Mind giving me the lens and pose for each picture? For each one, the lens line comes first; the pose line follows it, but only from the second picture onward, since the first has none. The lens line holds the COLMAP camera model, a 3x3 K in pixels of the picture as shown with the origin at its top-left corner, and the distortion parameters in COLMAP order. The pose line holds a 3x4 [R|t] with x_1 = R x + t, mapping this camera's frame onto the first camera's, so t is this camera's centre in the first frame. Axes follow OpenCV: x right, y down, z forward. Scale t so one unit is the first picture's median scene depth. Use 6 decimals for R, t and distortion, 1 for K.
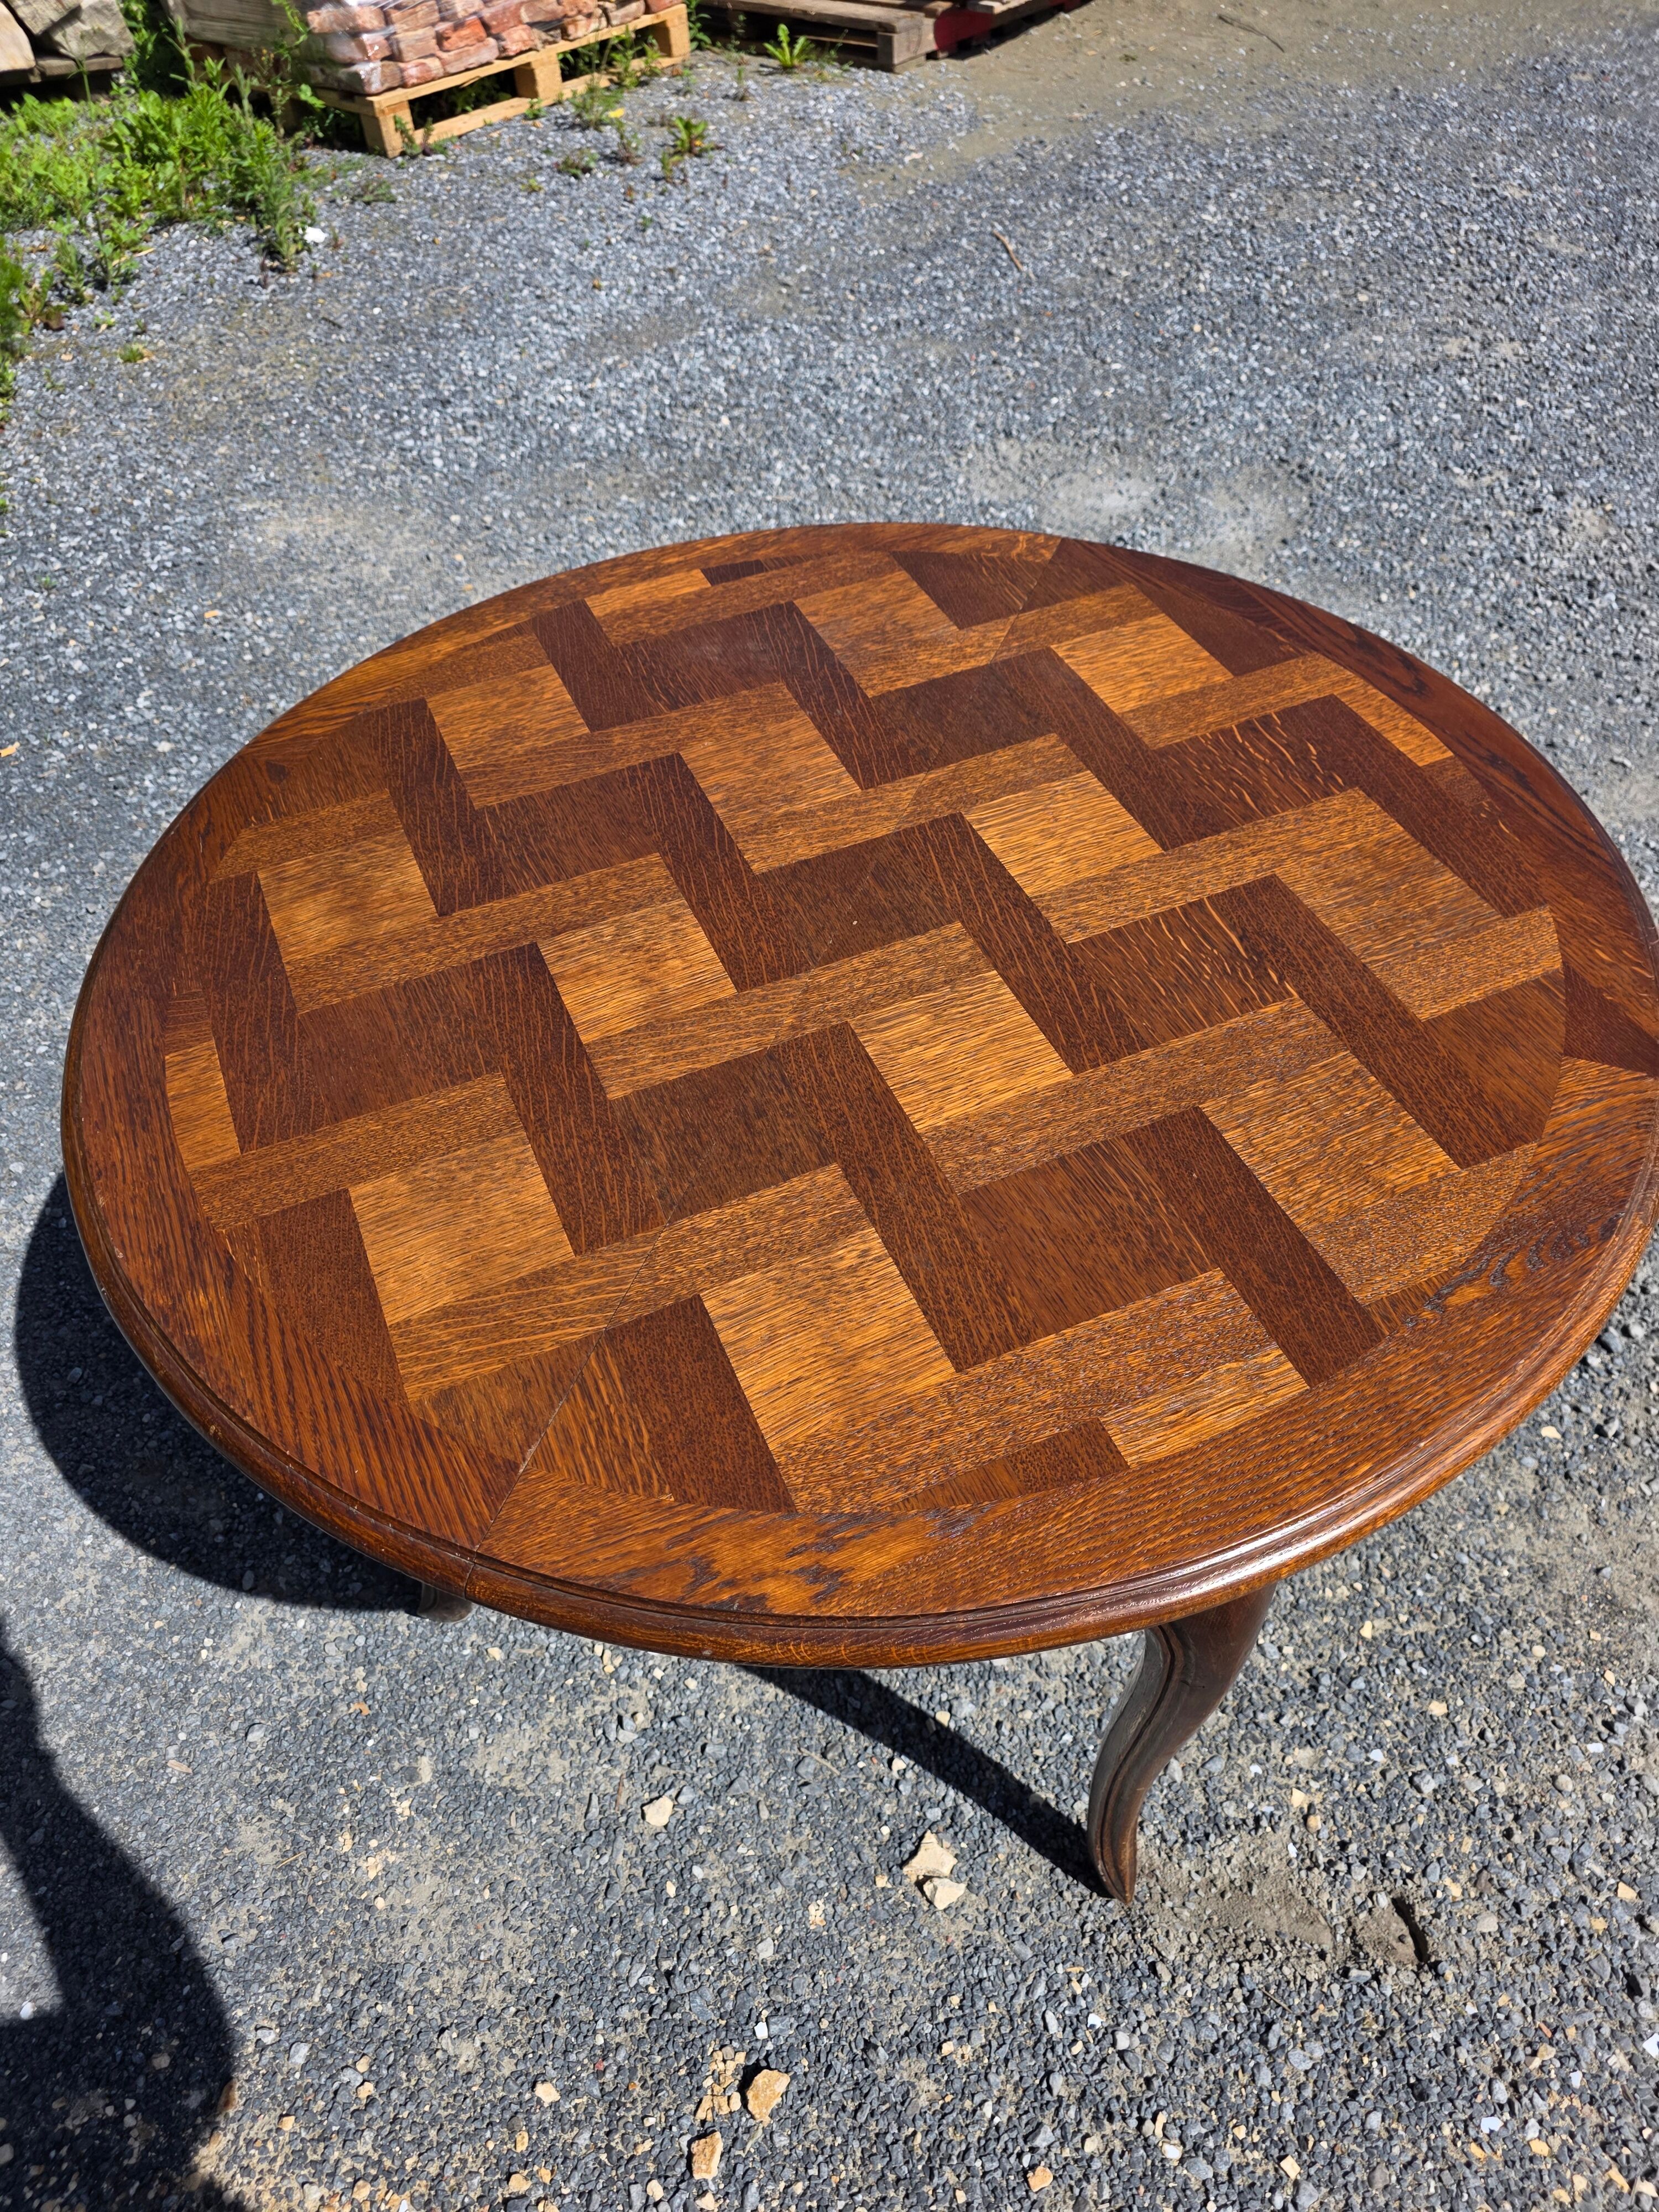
lens RADIAL K [[1533.1, 0, 878.5], [0, 1533.1, 1112.4], [0, 0, 1]] dist [0.024529, -0.015266]
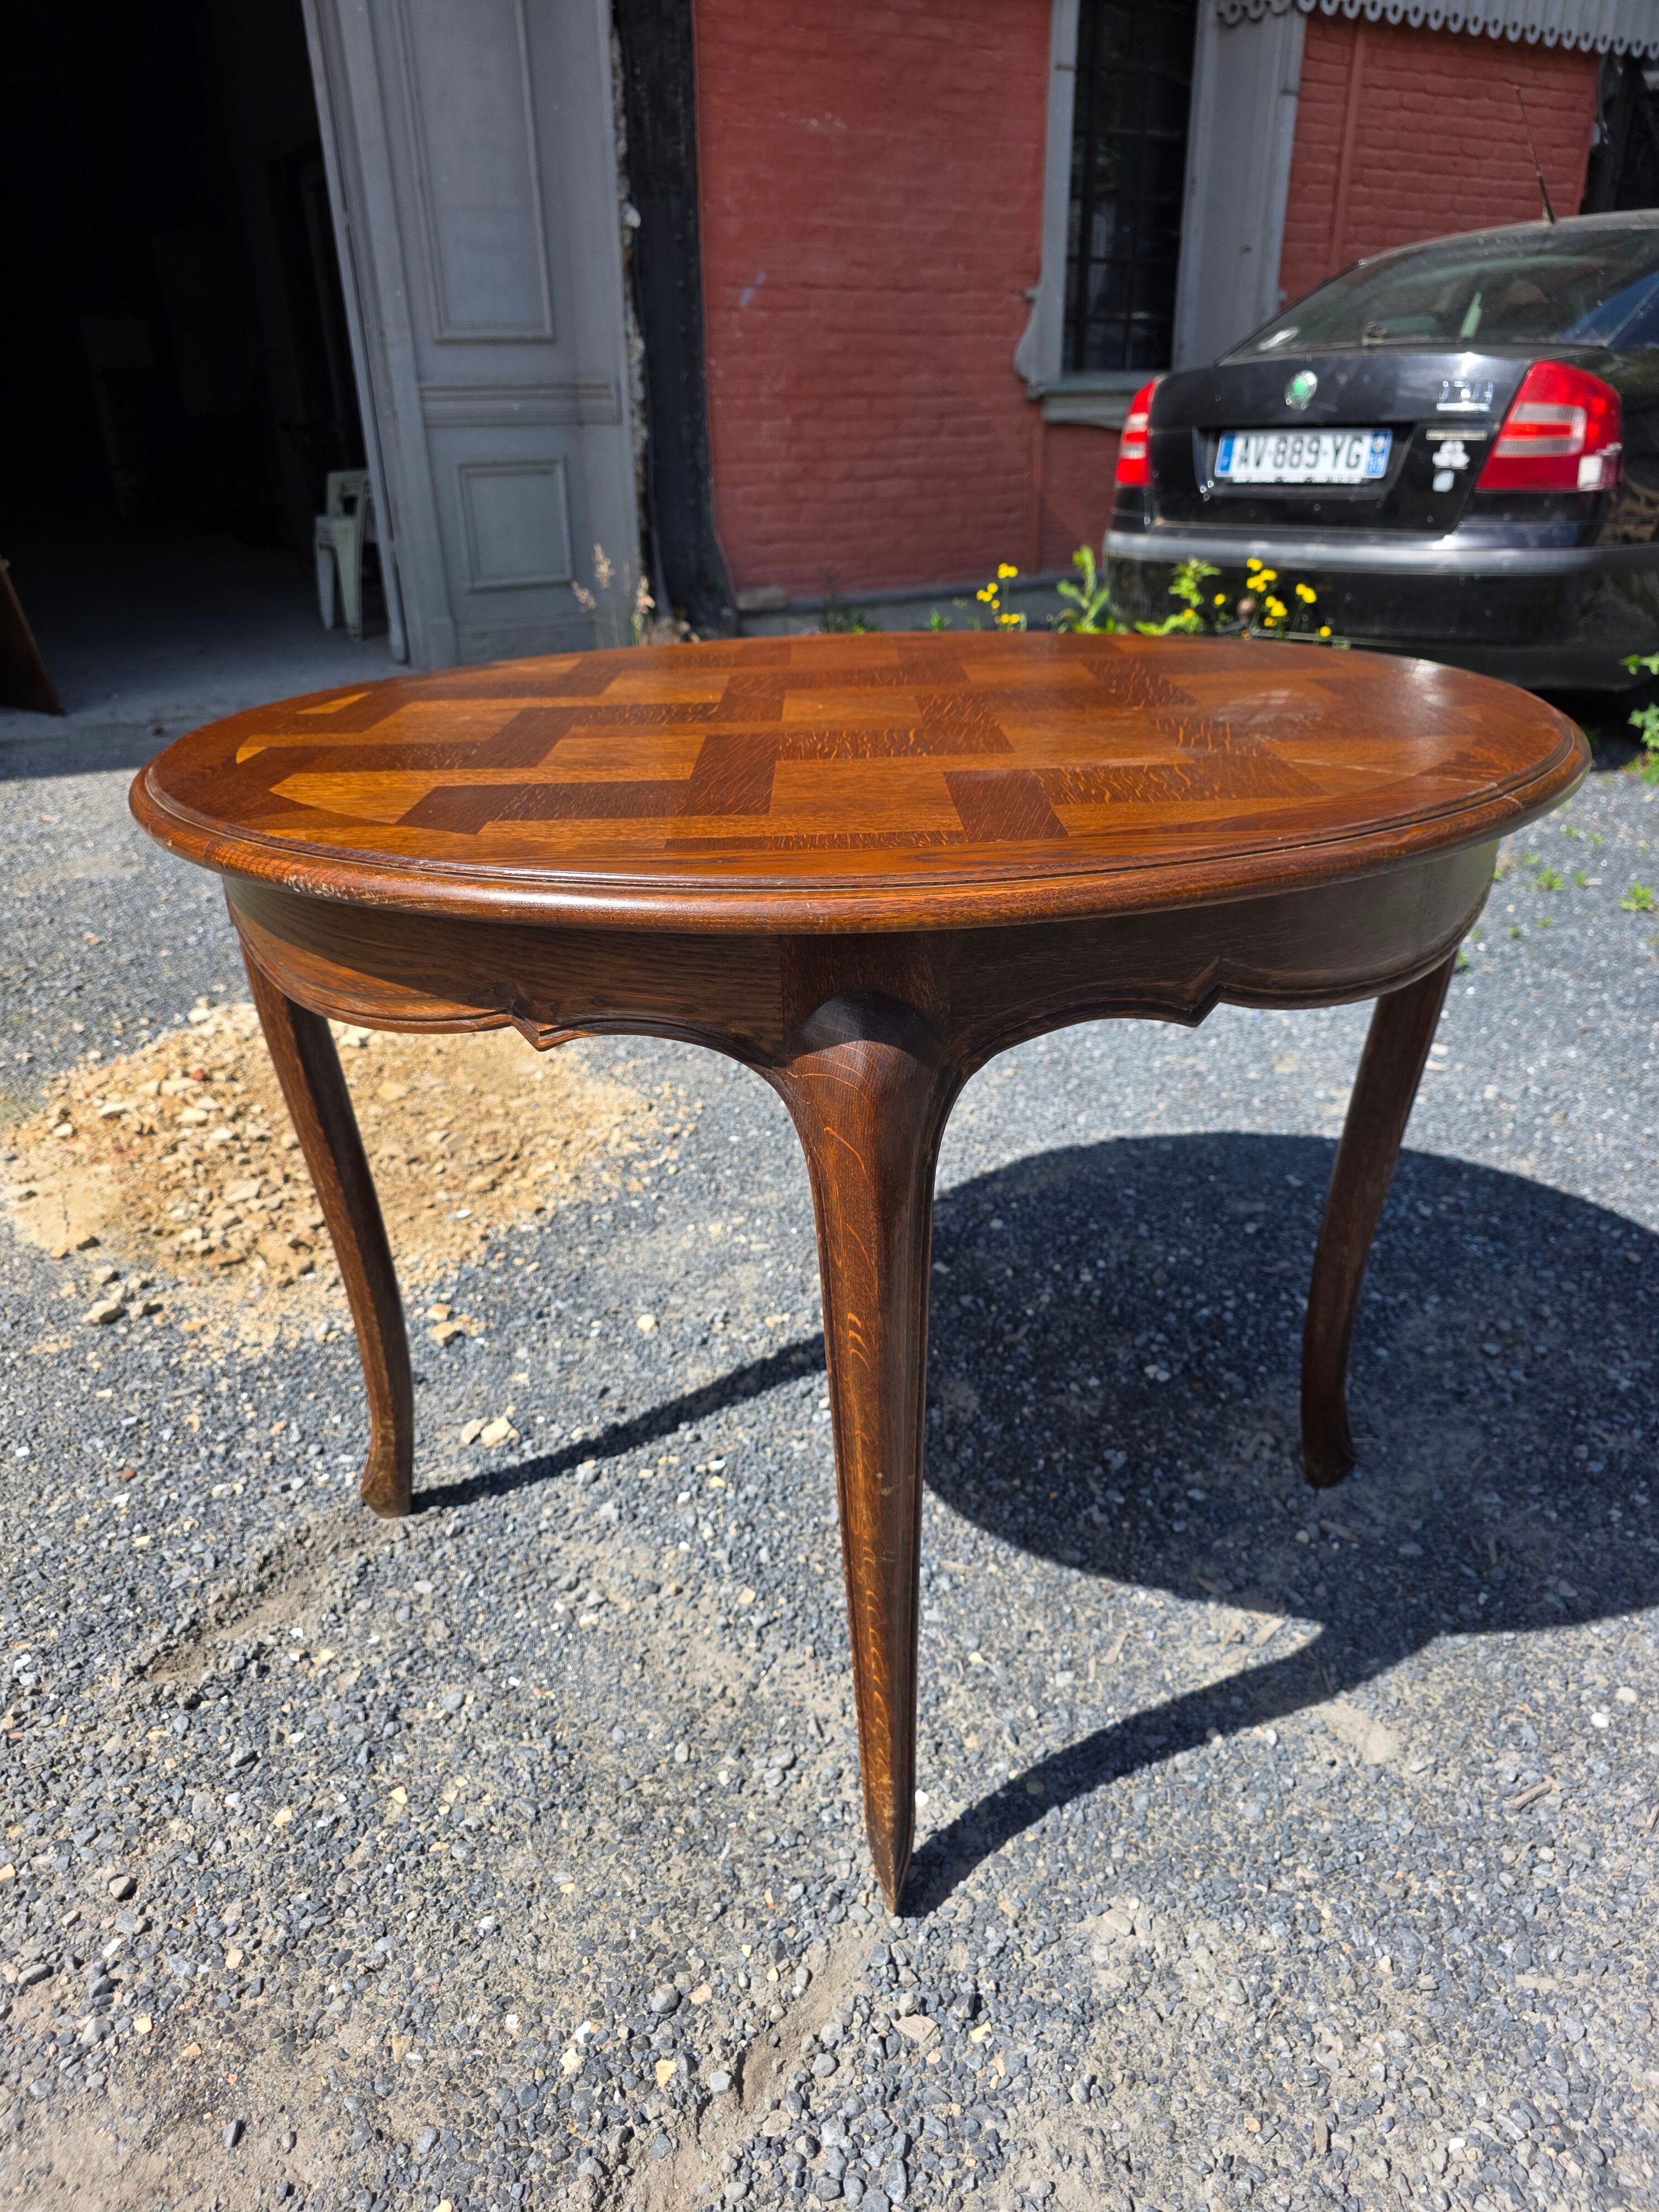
lens RADIAL K [[1495.0, 0, 787.8], [0, 1495.0, 1119.6], [0, 0, 1]] dist [0.037156, -0.033005]
pose [[-0.415043, 0.420250, -0.806926, 0.777340], [-0.654156, 0.478569, 0.585706, -0.464714], [0.632312, 0.770949, 0.076282, 0.854325]]
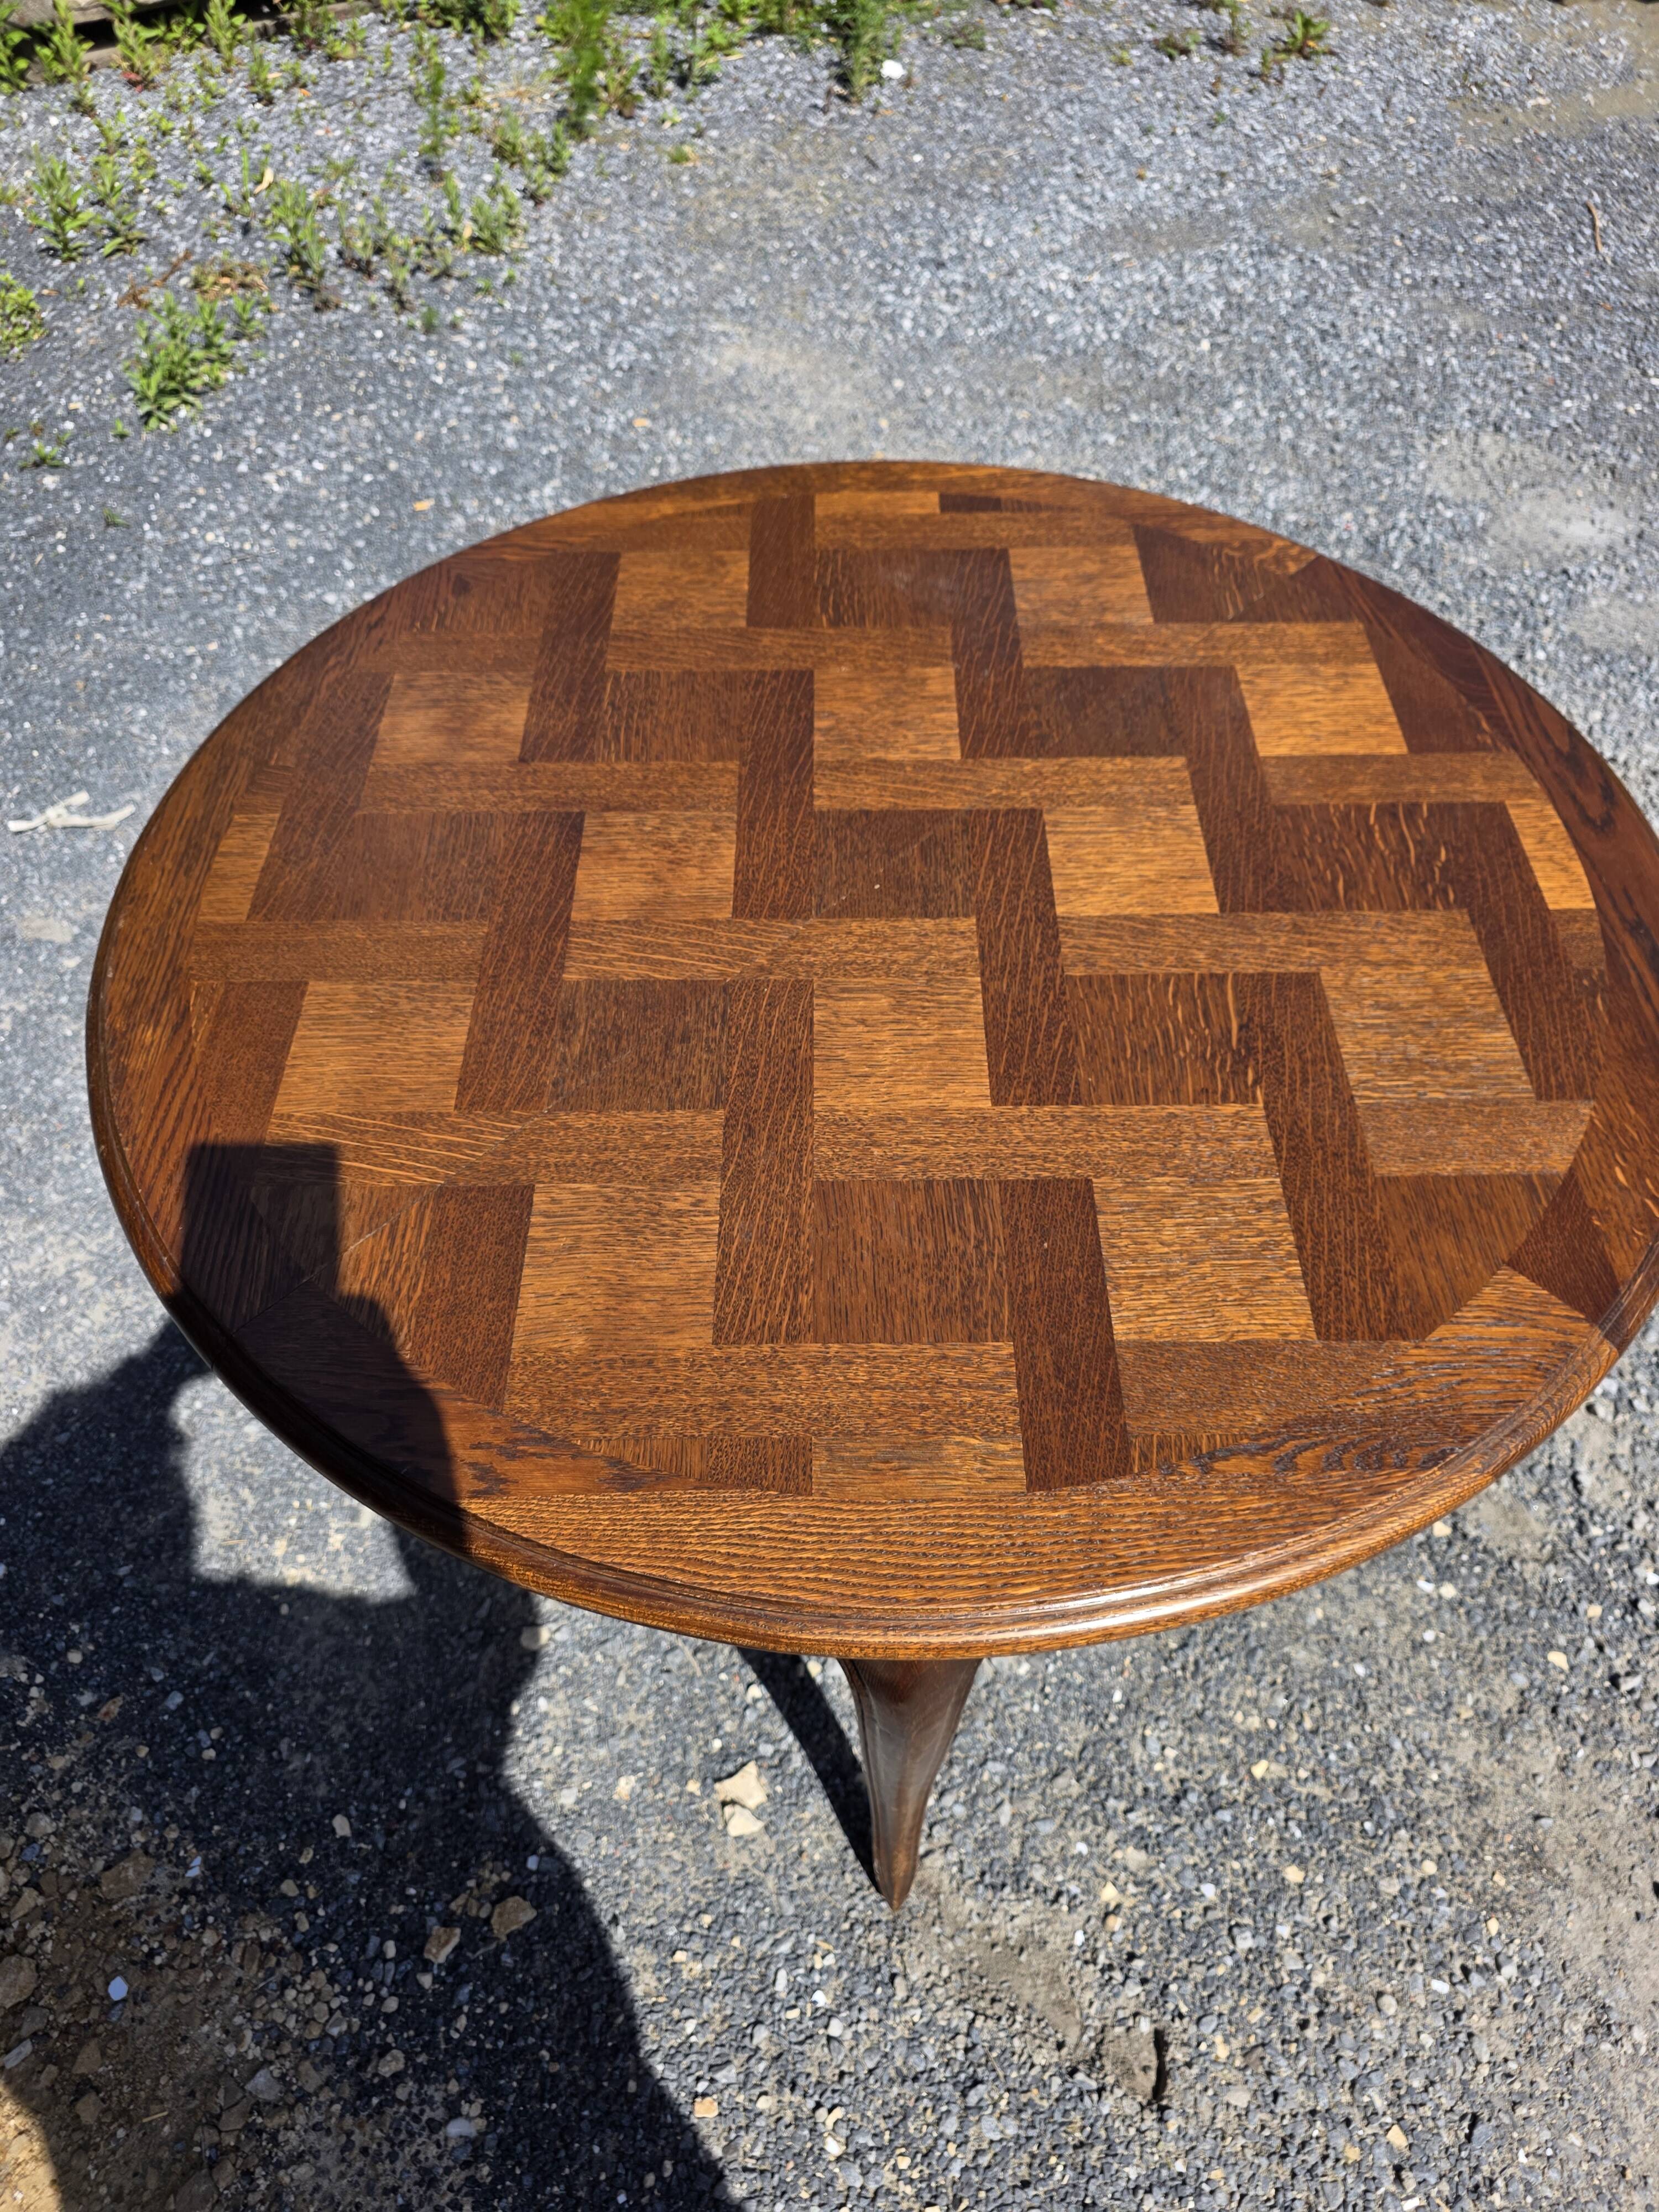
lens RADIAL K [[1545.4, 0, 869.4], [0, 1545.4, 1126.3], [0, 0, 1]] dist [0.020149, -0.014932]
pose [[0.917298, 0.331983, -0.219889, 0.189186], [-0.317557, 0.943051, 0.099059, -0.057725], [0.240252, -0.021040, 0.970482, 0.029087]]
